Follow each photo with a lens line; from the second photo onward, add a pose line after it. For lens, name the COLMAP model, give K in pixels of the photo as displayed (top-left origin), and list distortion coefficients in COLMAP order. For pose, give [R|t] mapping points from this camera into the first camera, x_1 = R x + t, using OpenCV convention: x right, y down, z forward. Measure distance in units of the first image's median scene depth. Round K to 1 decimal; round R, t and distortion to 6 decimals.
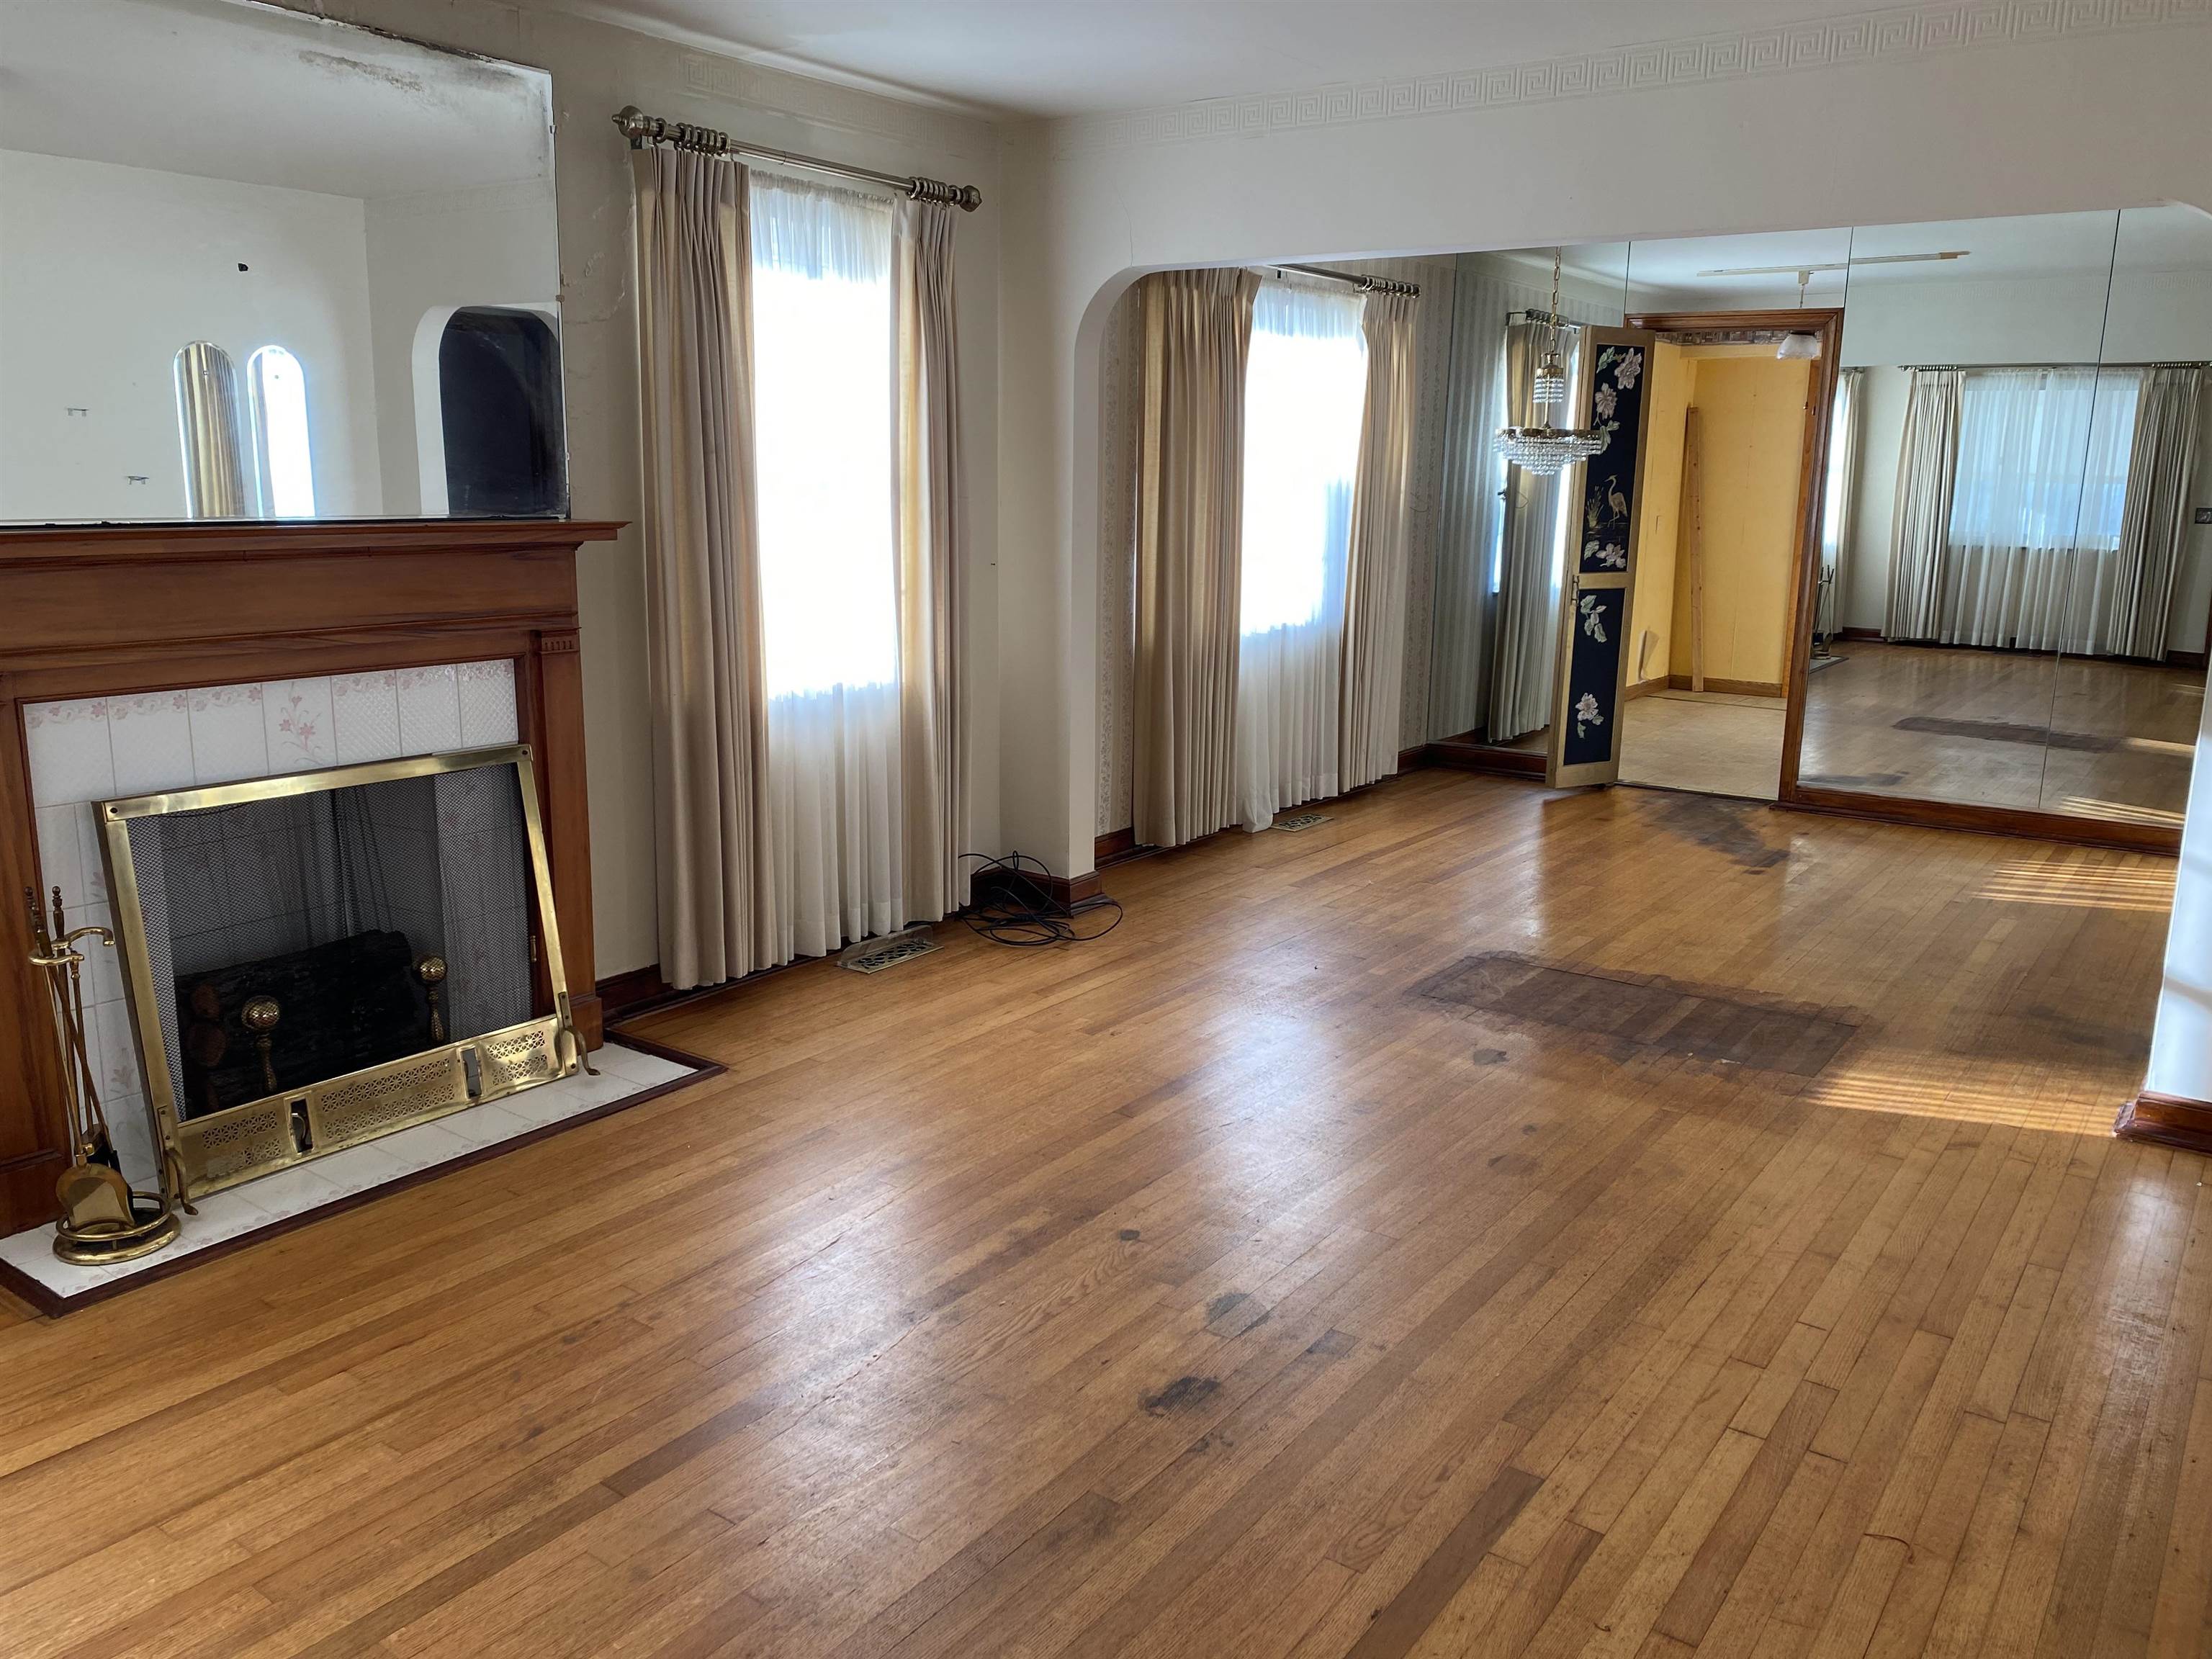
lens RADIAL K [[1676.7, 0, 1094.3], [0, 1676.7, 812.1], [0, 0, 1]] dist [0.021938, -0.004212]
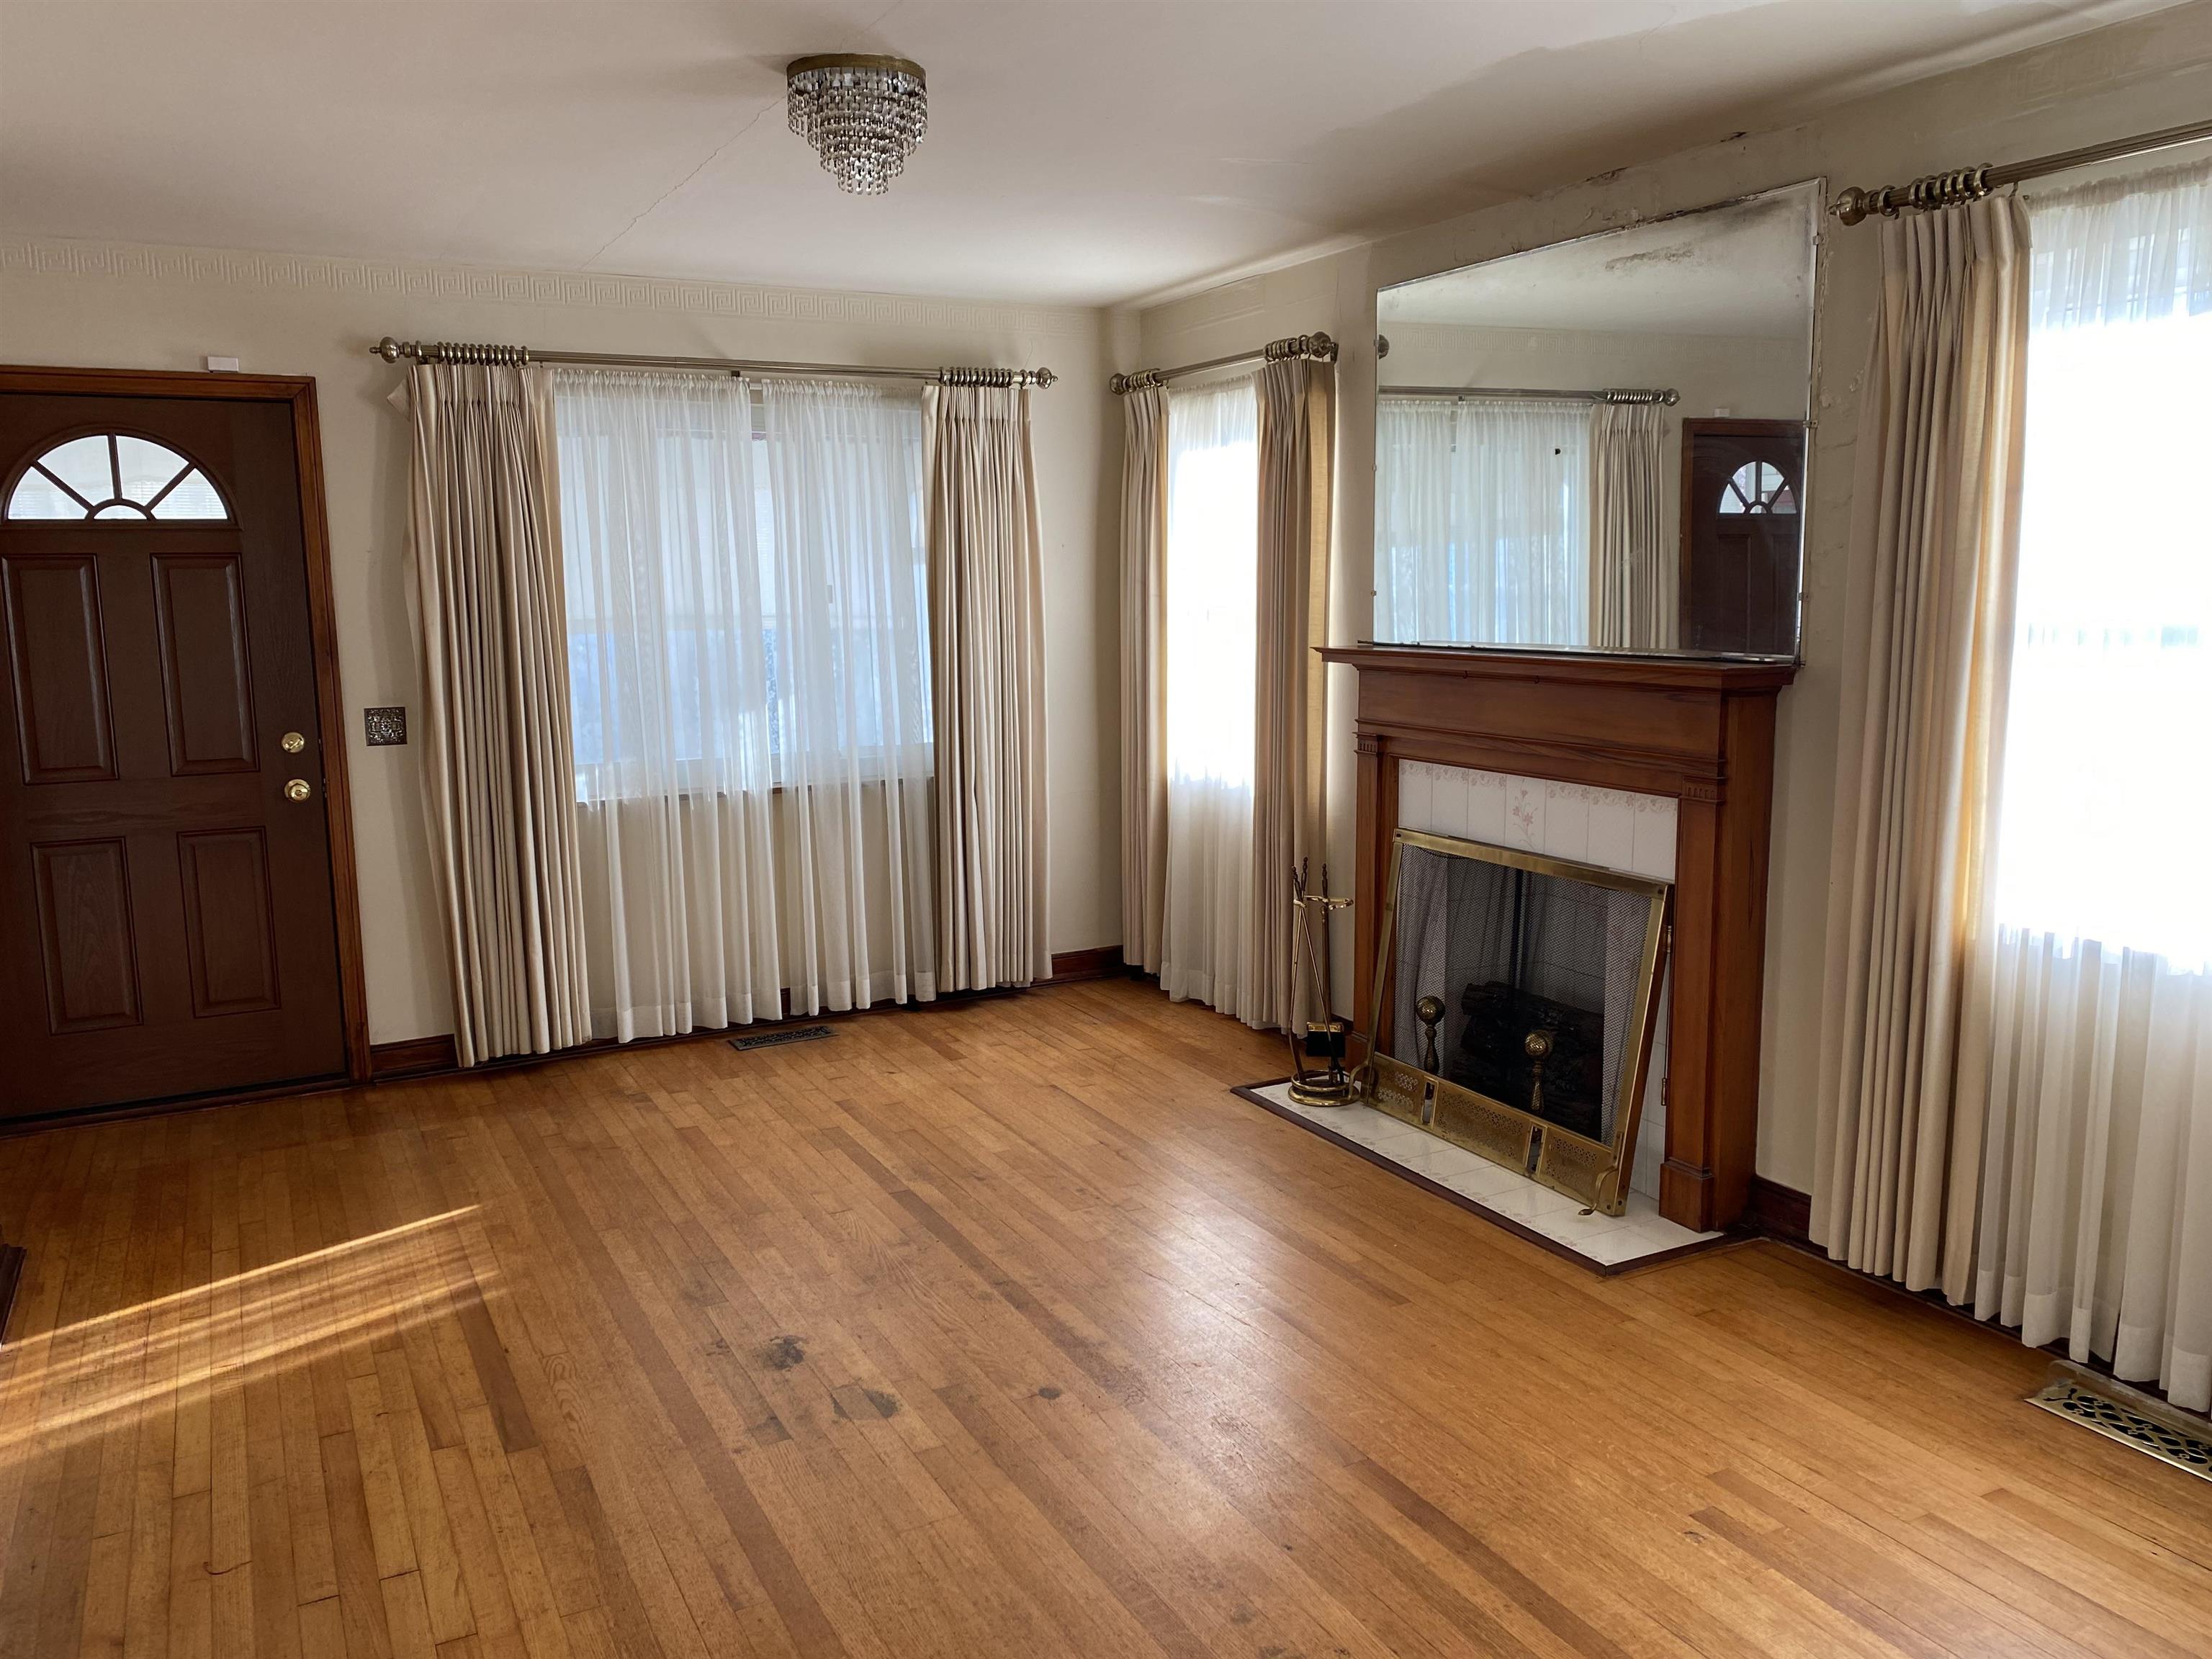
lens RADIAL K [[1676.7, 0, 1101.4], [0, 1676.7, 831.6], [0, 0, 1]] dist [0.021938, -0.004212]
pose [[-0.438602, 0.134014, -0.888633, 0.820683], [-0.174839, 0.957200, 0.230650, -0.288599], [0.881510, 0.256531, -0.396399, 1.304992]]
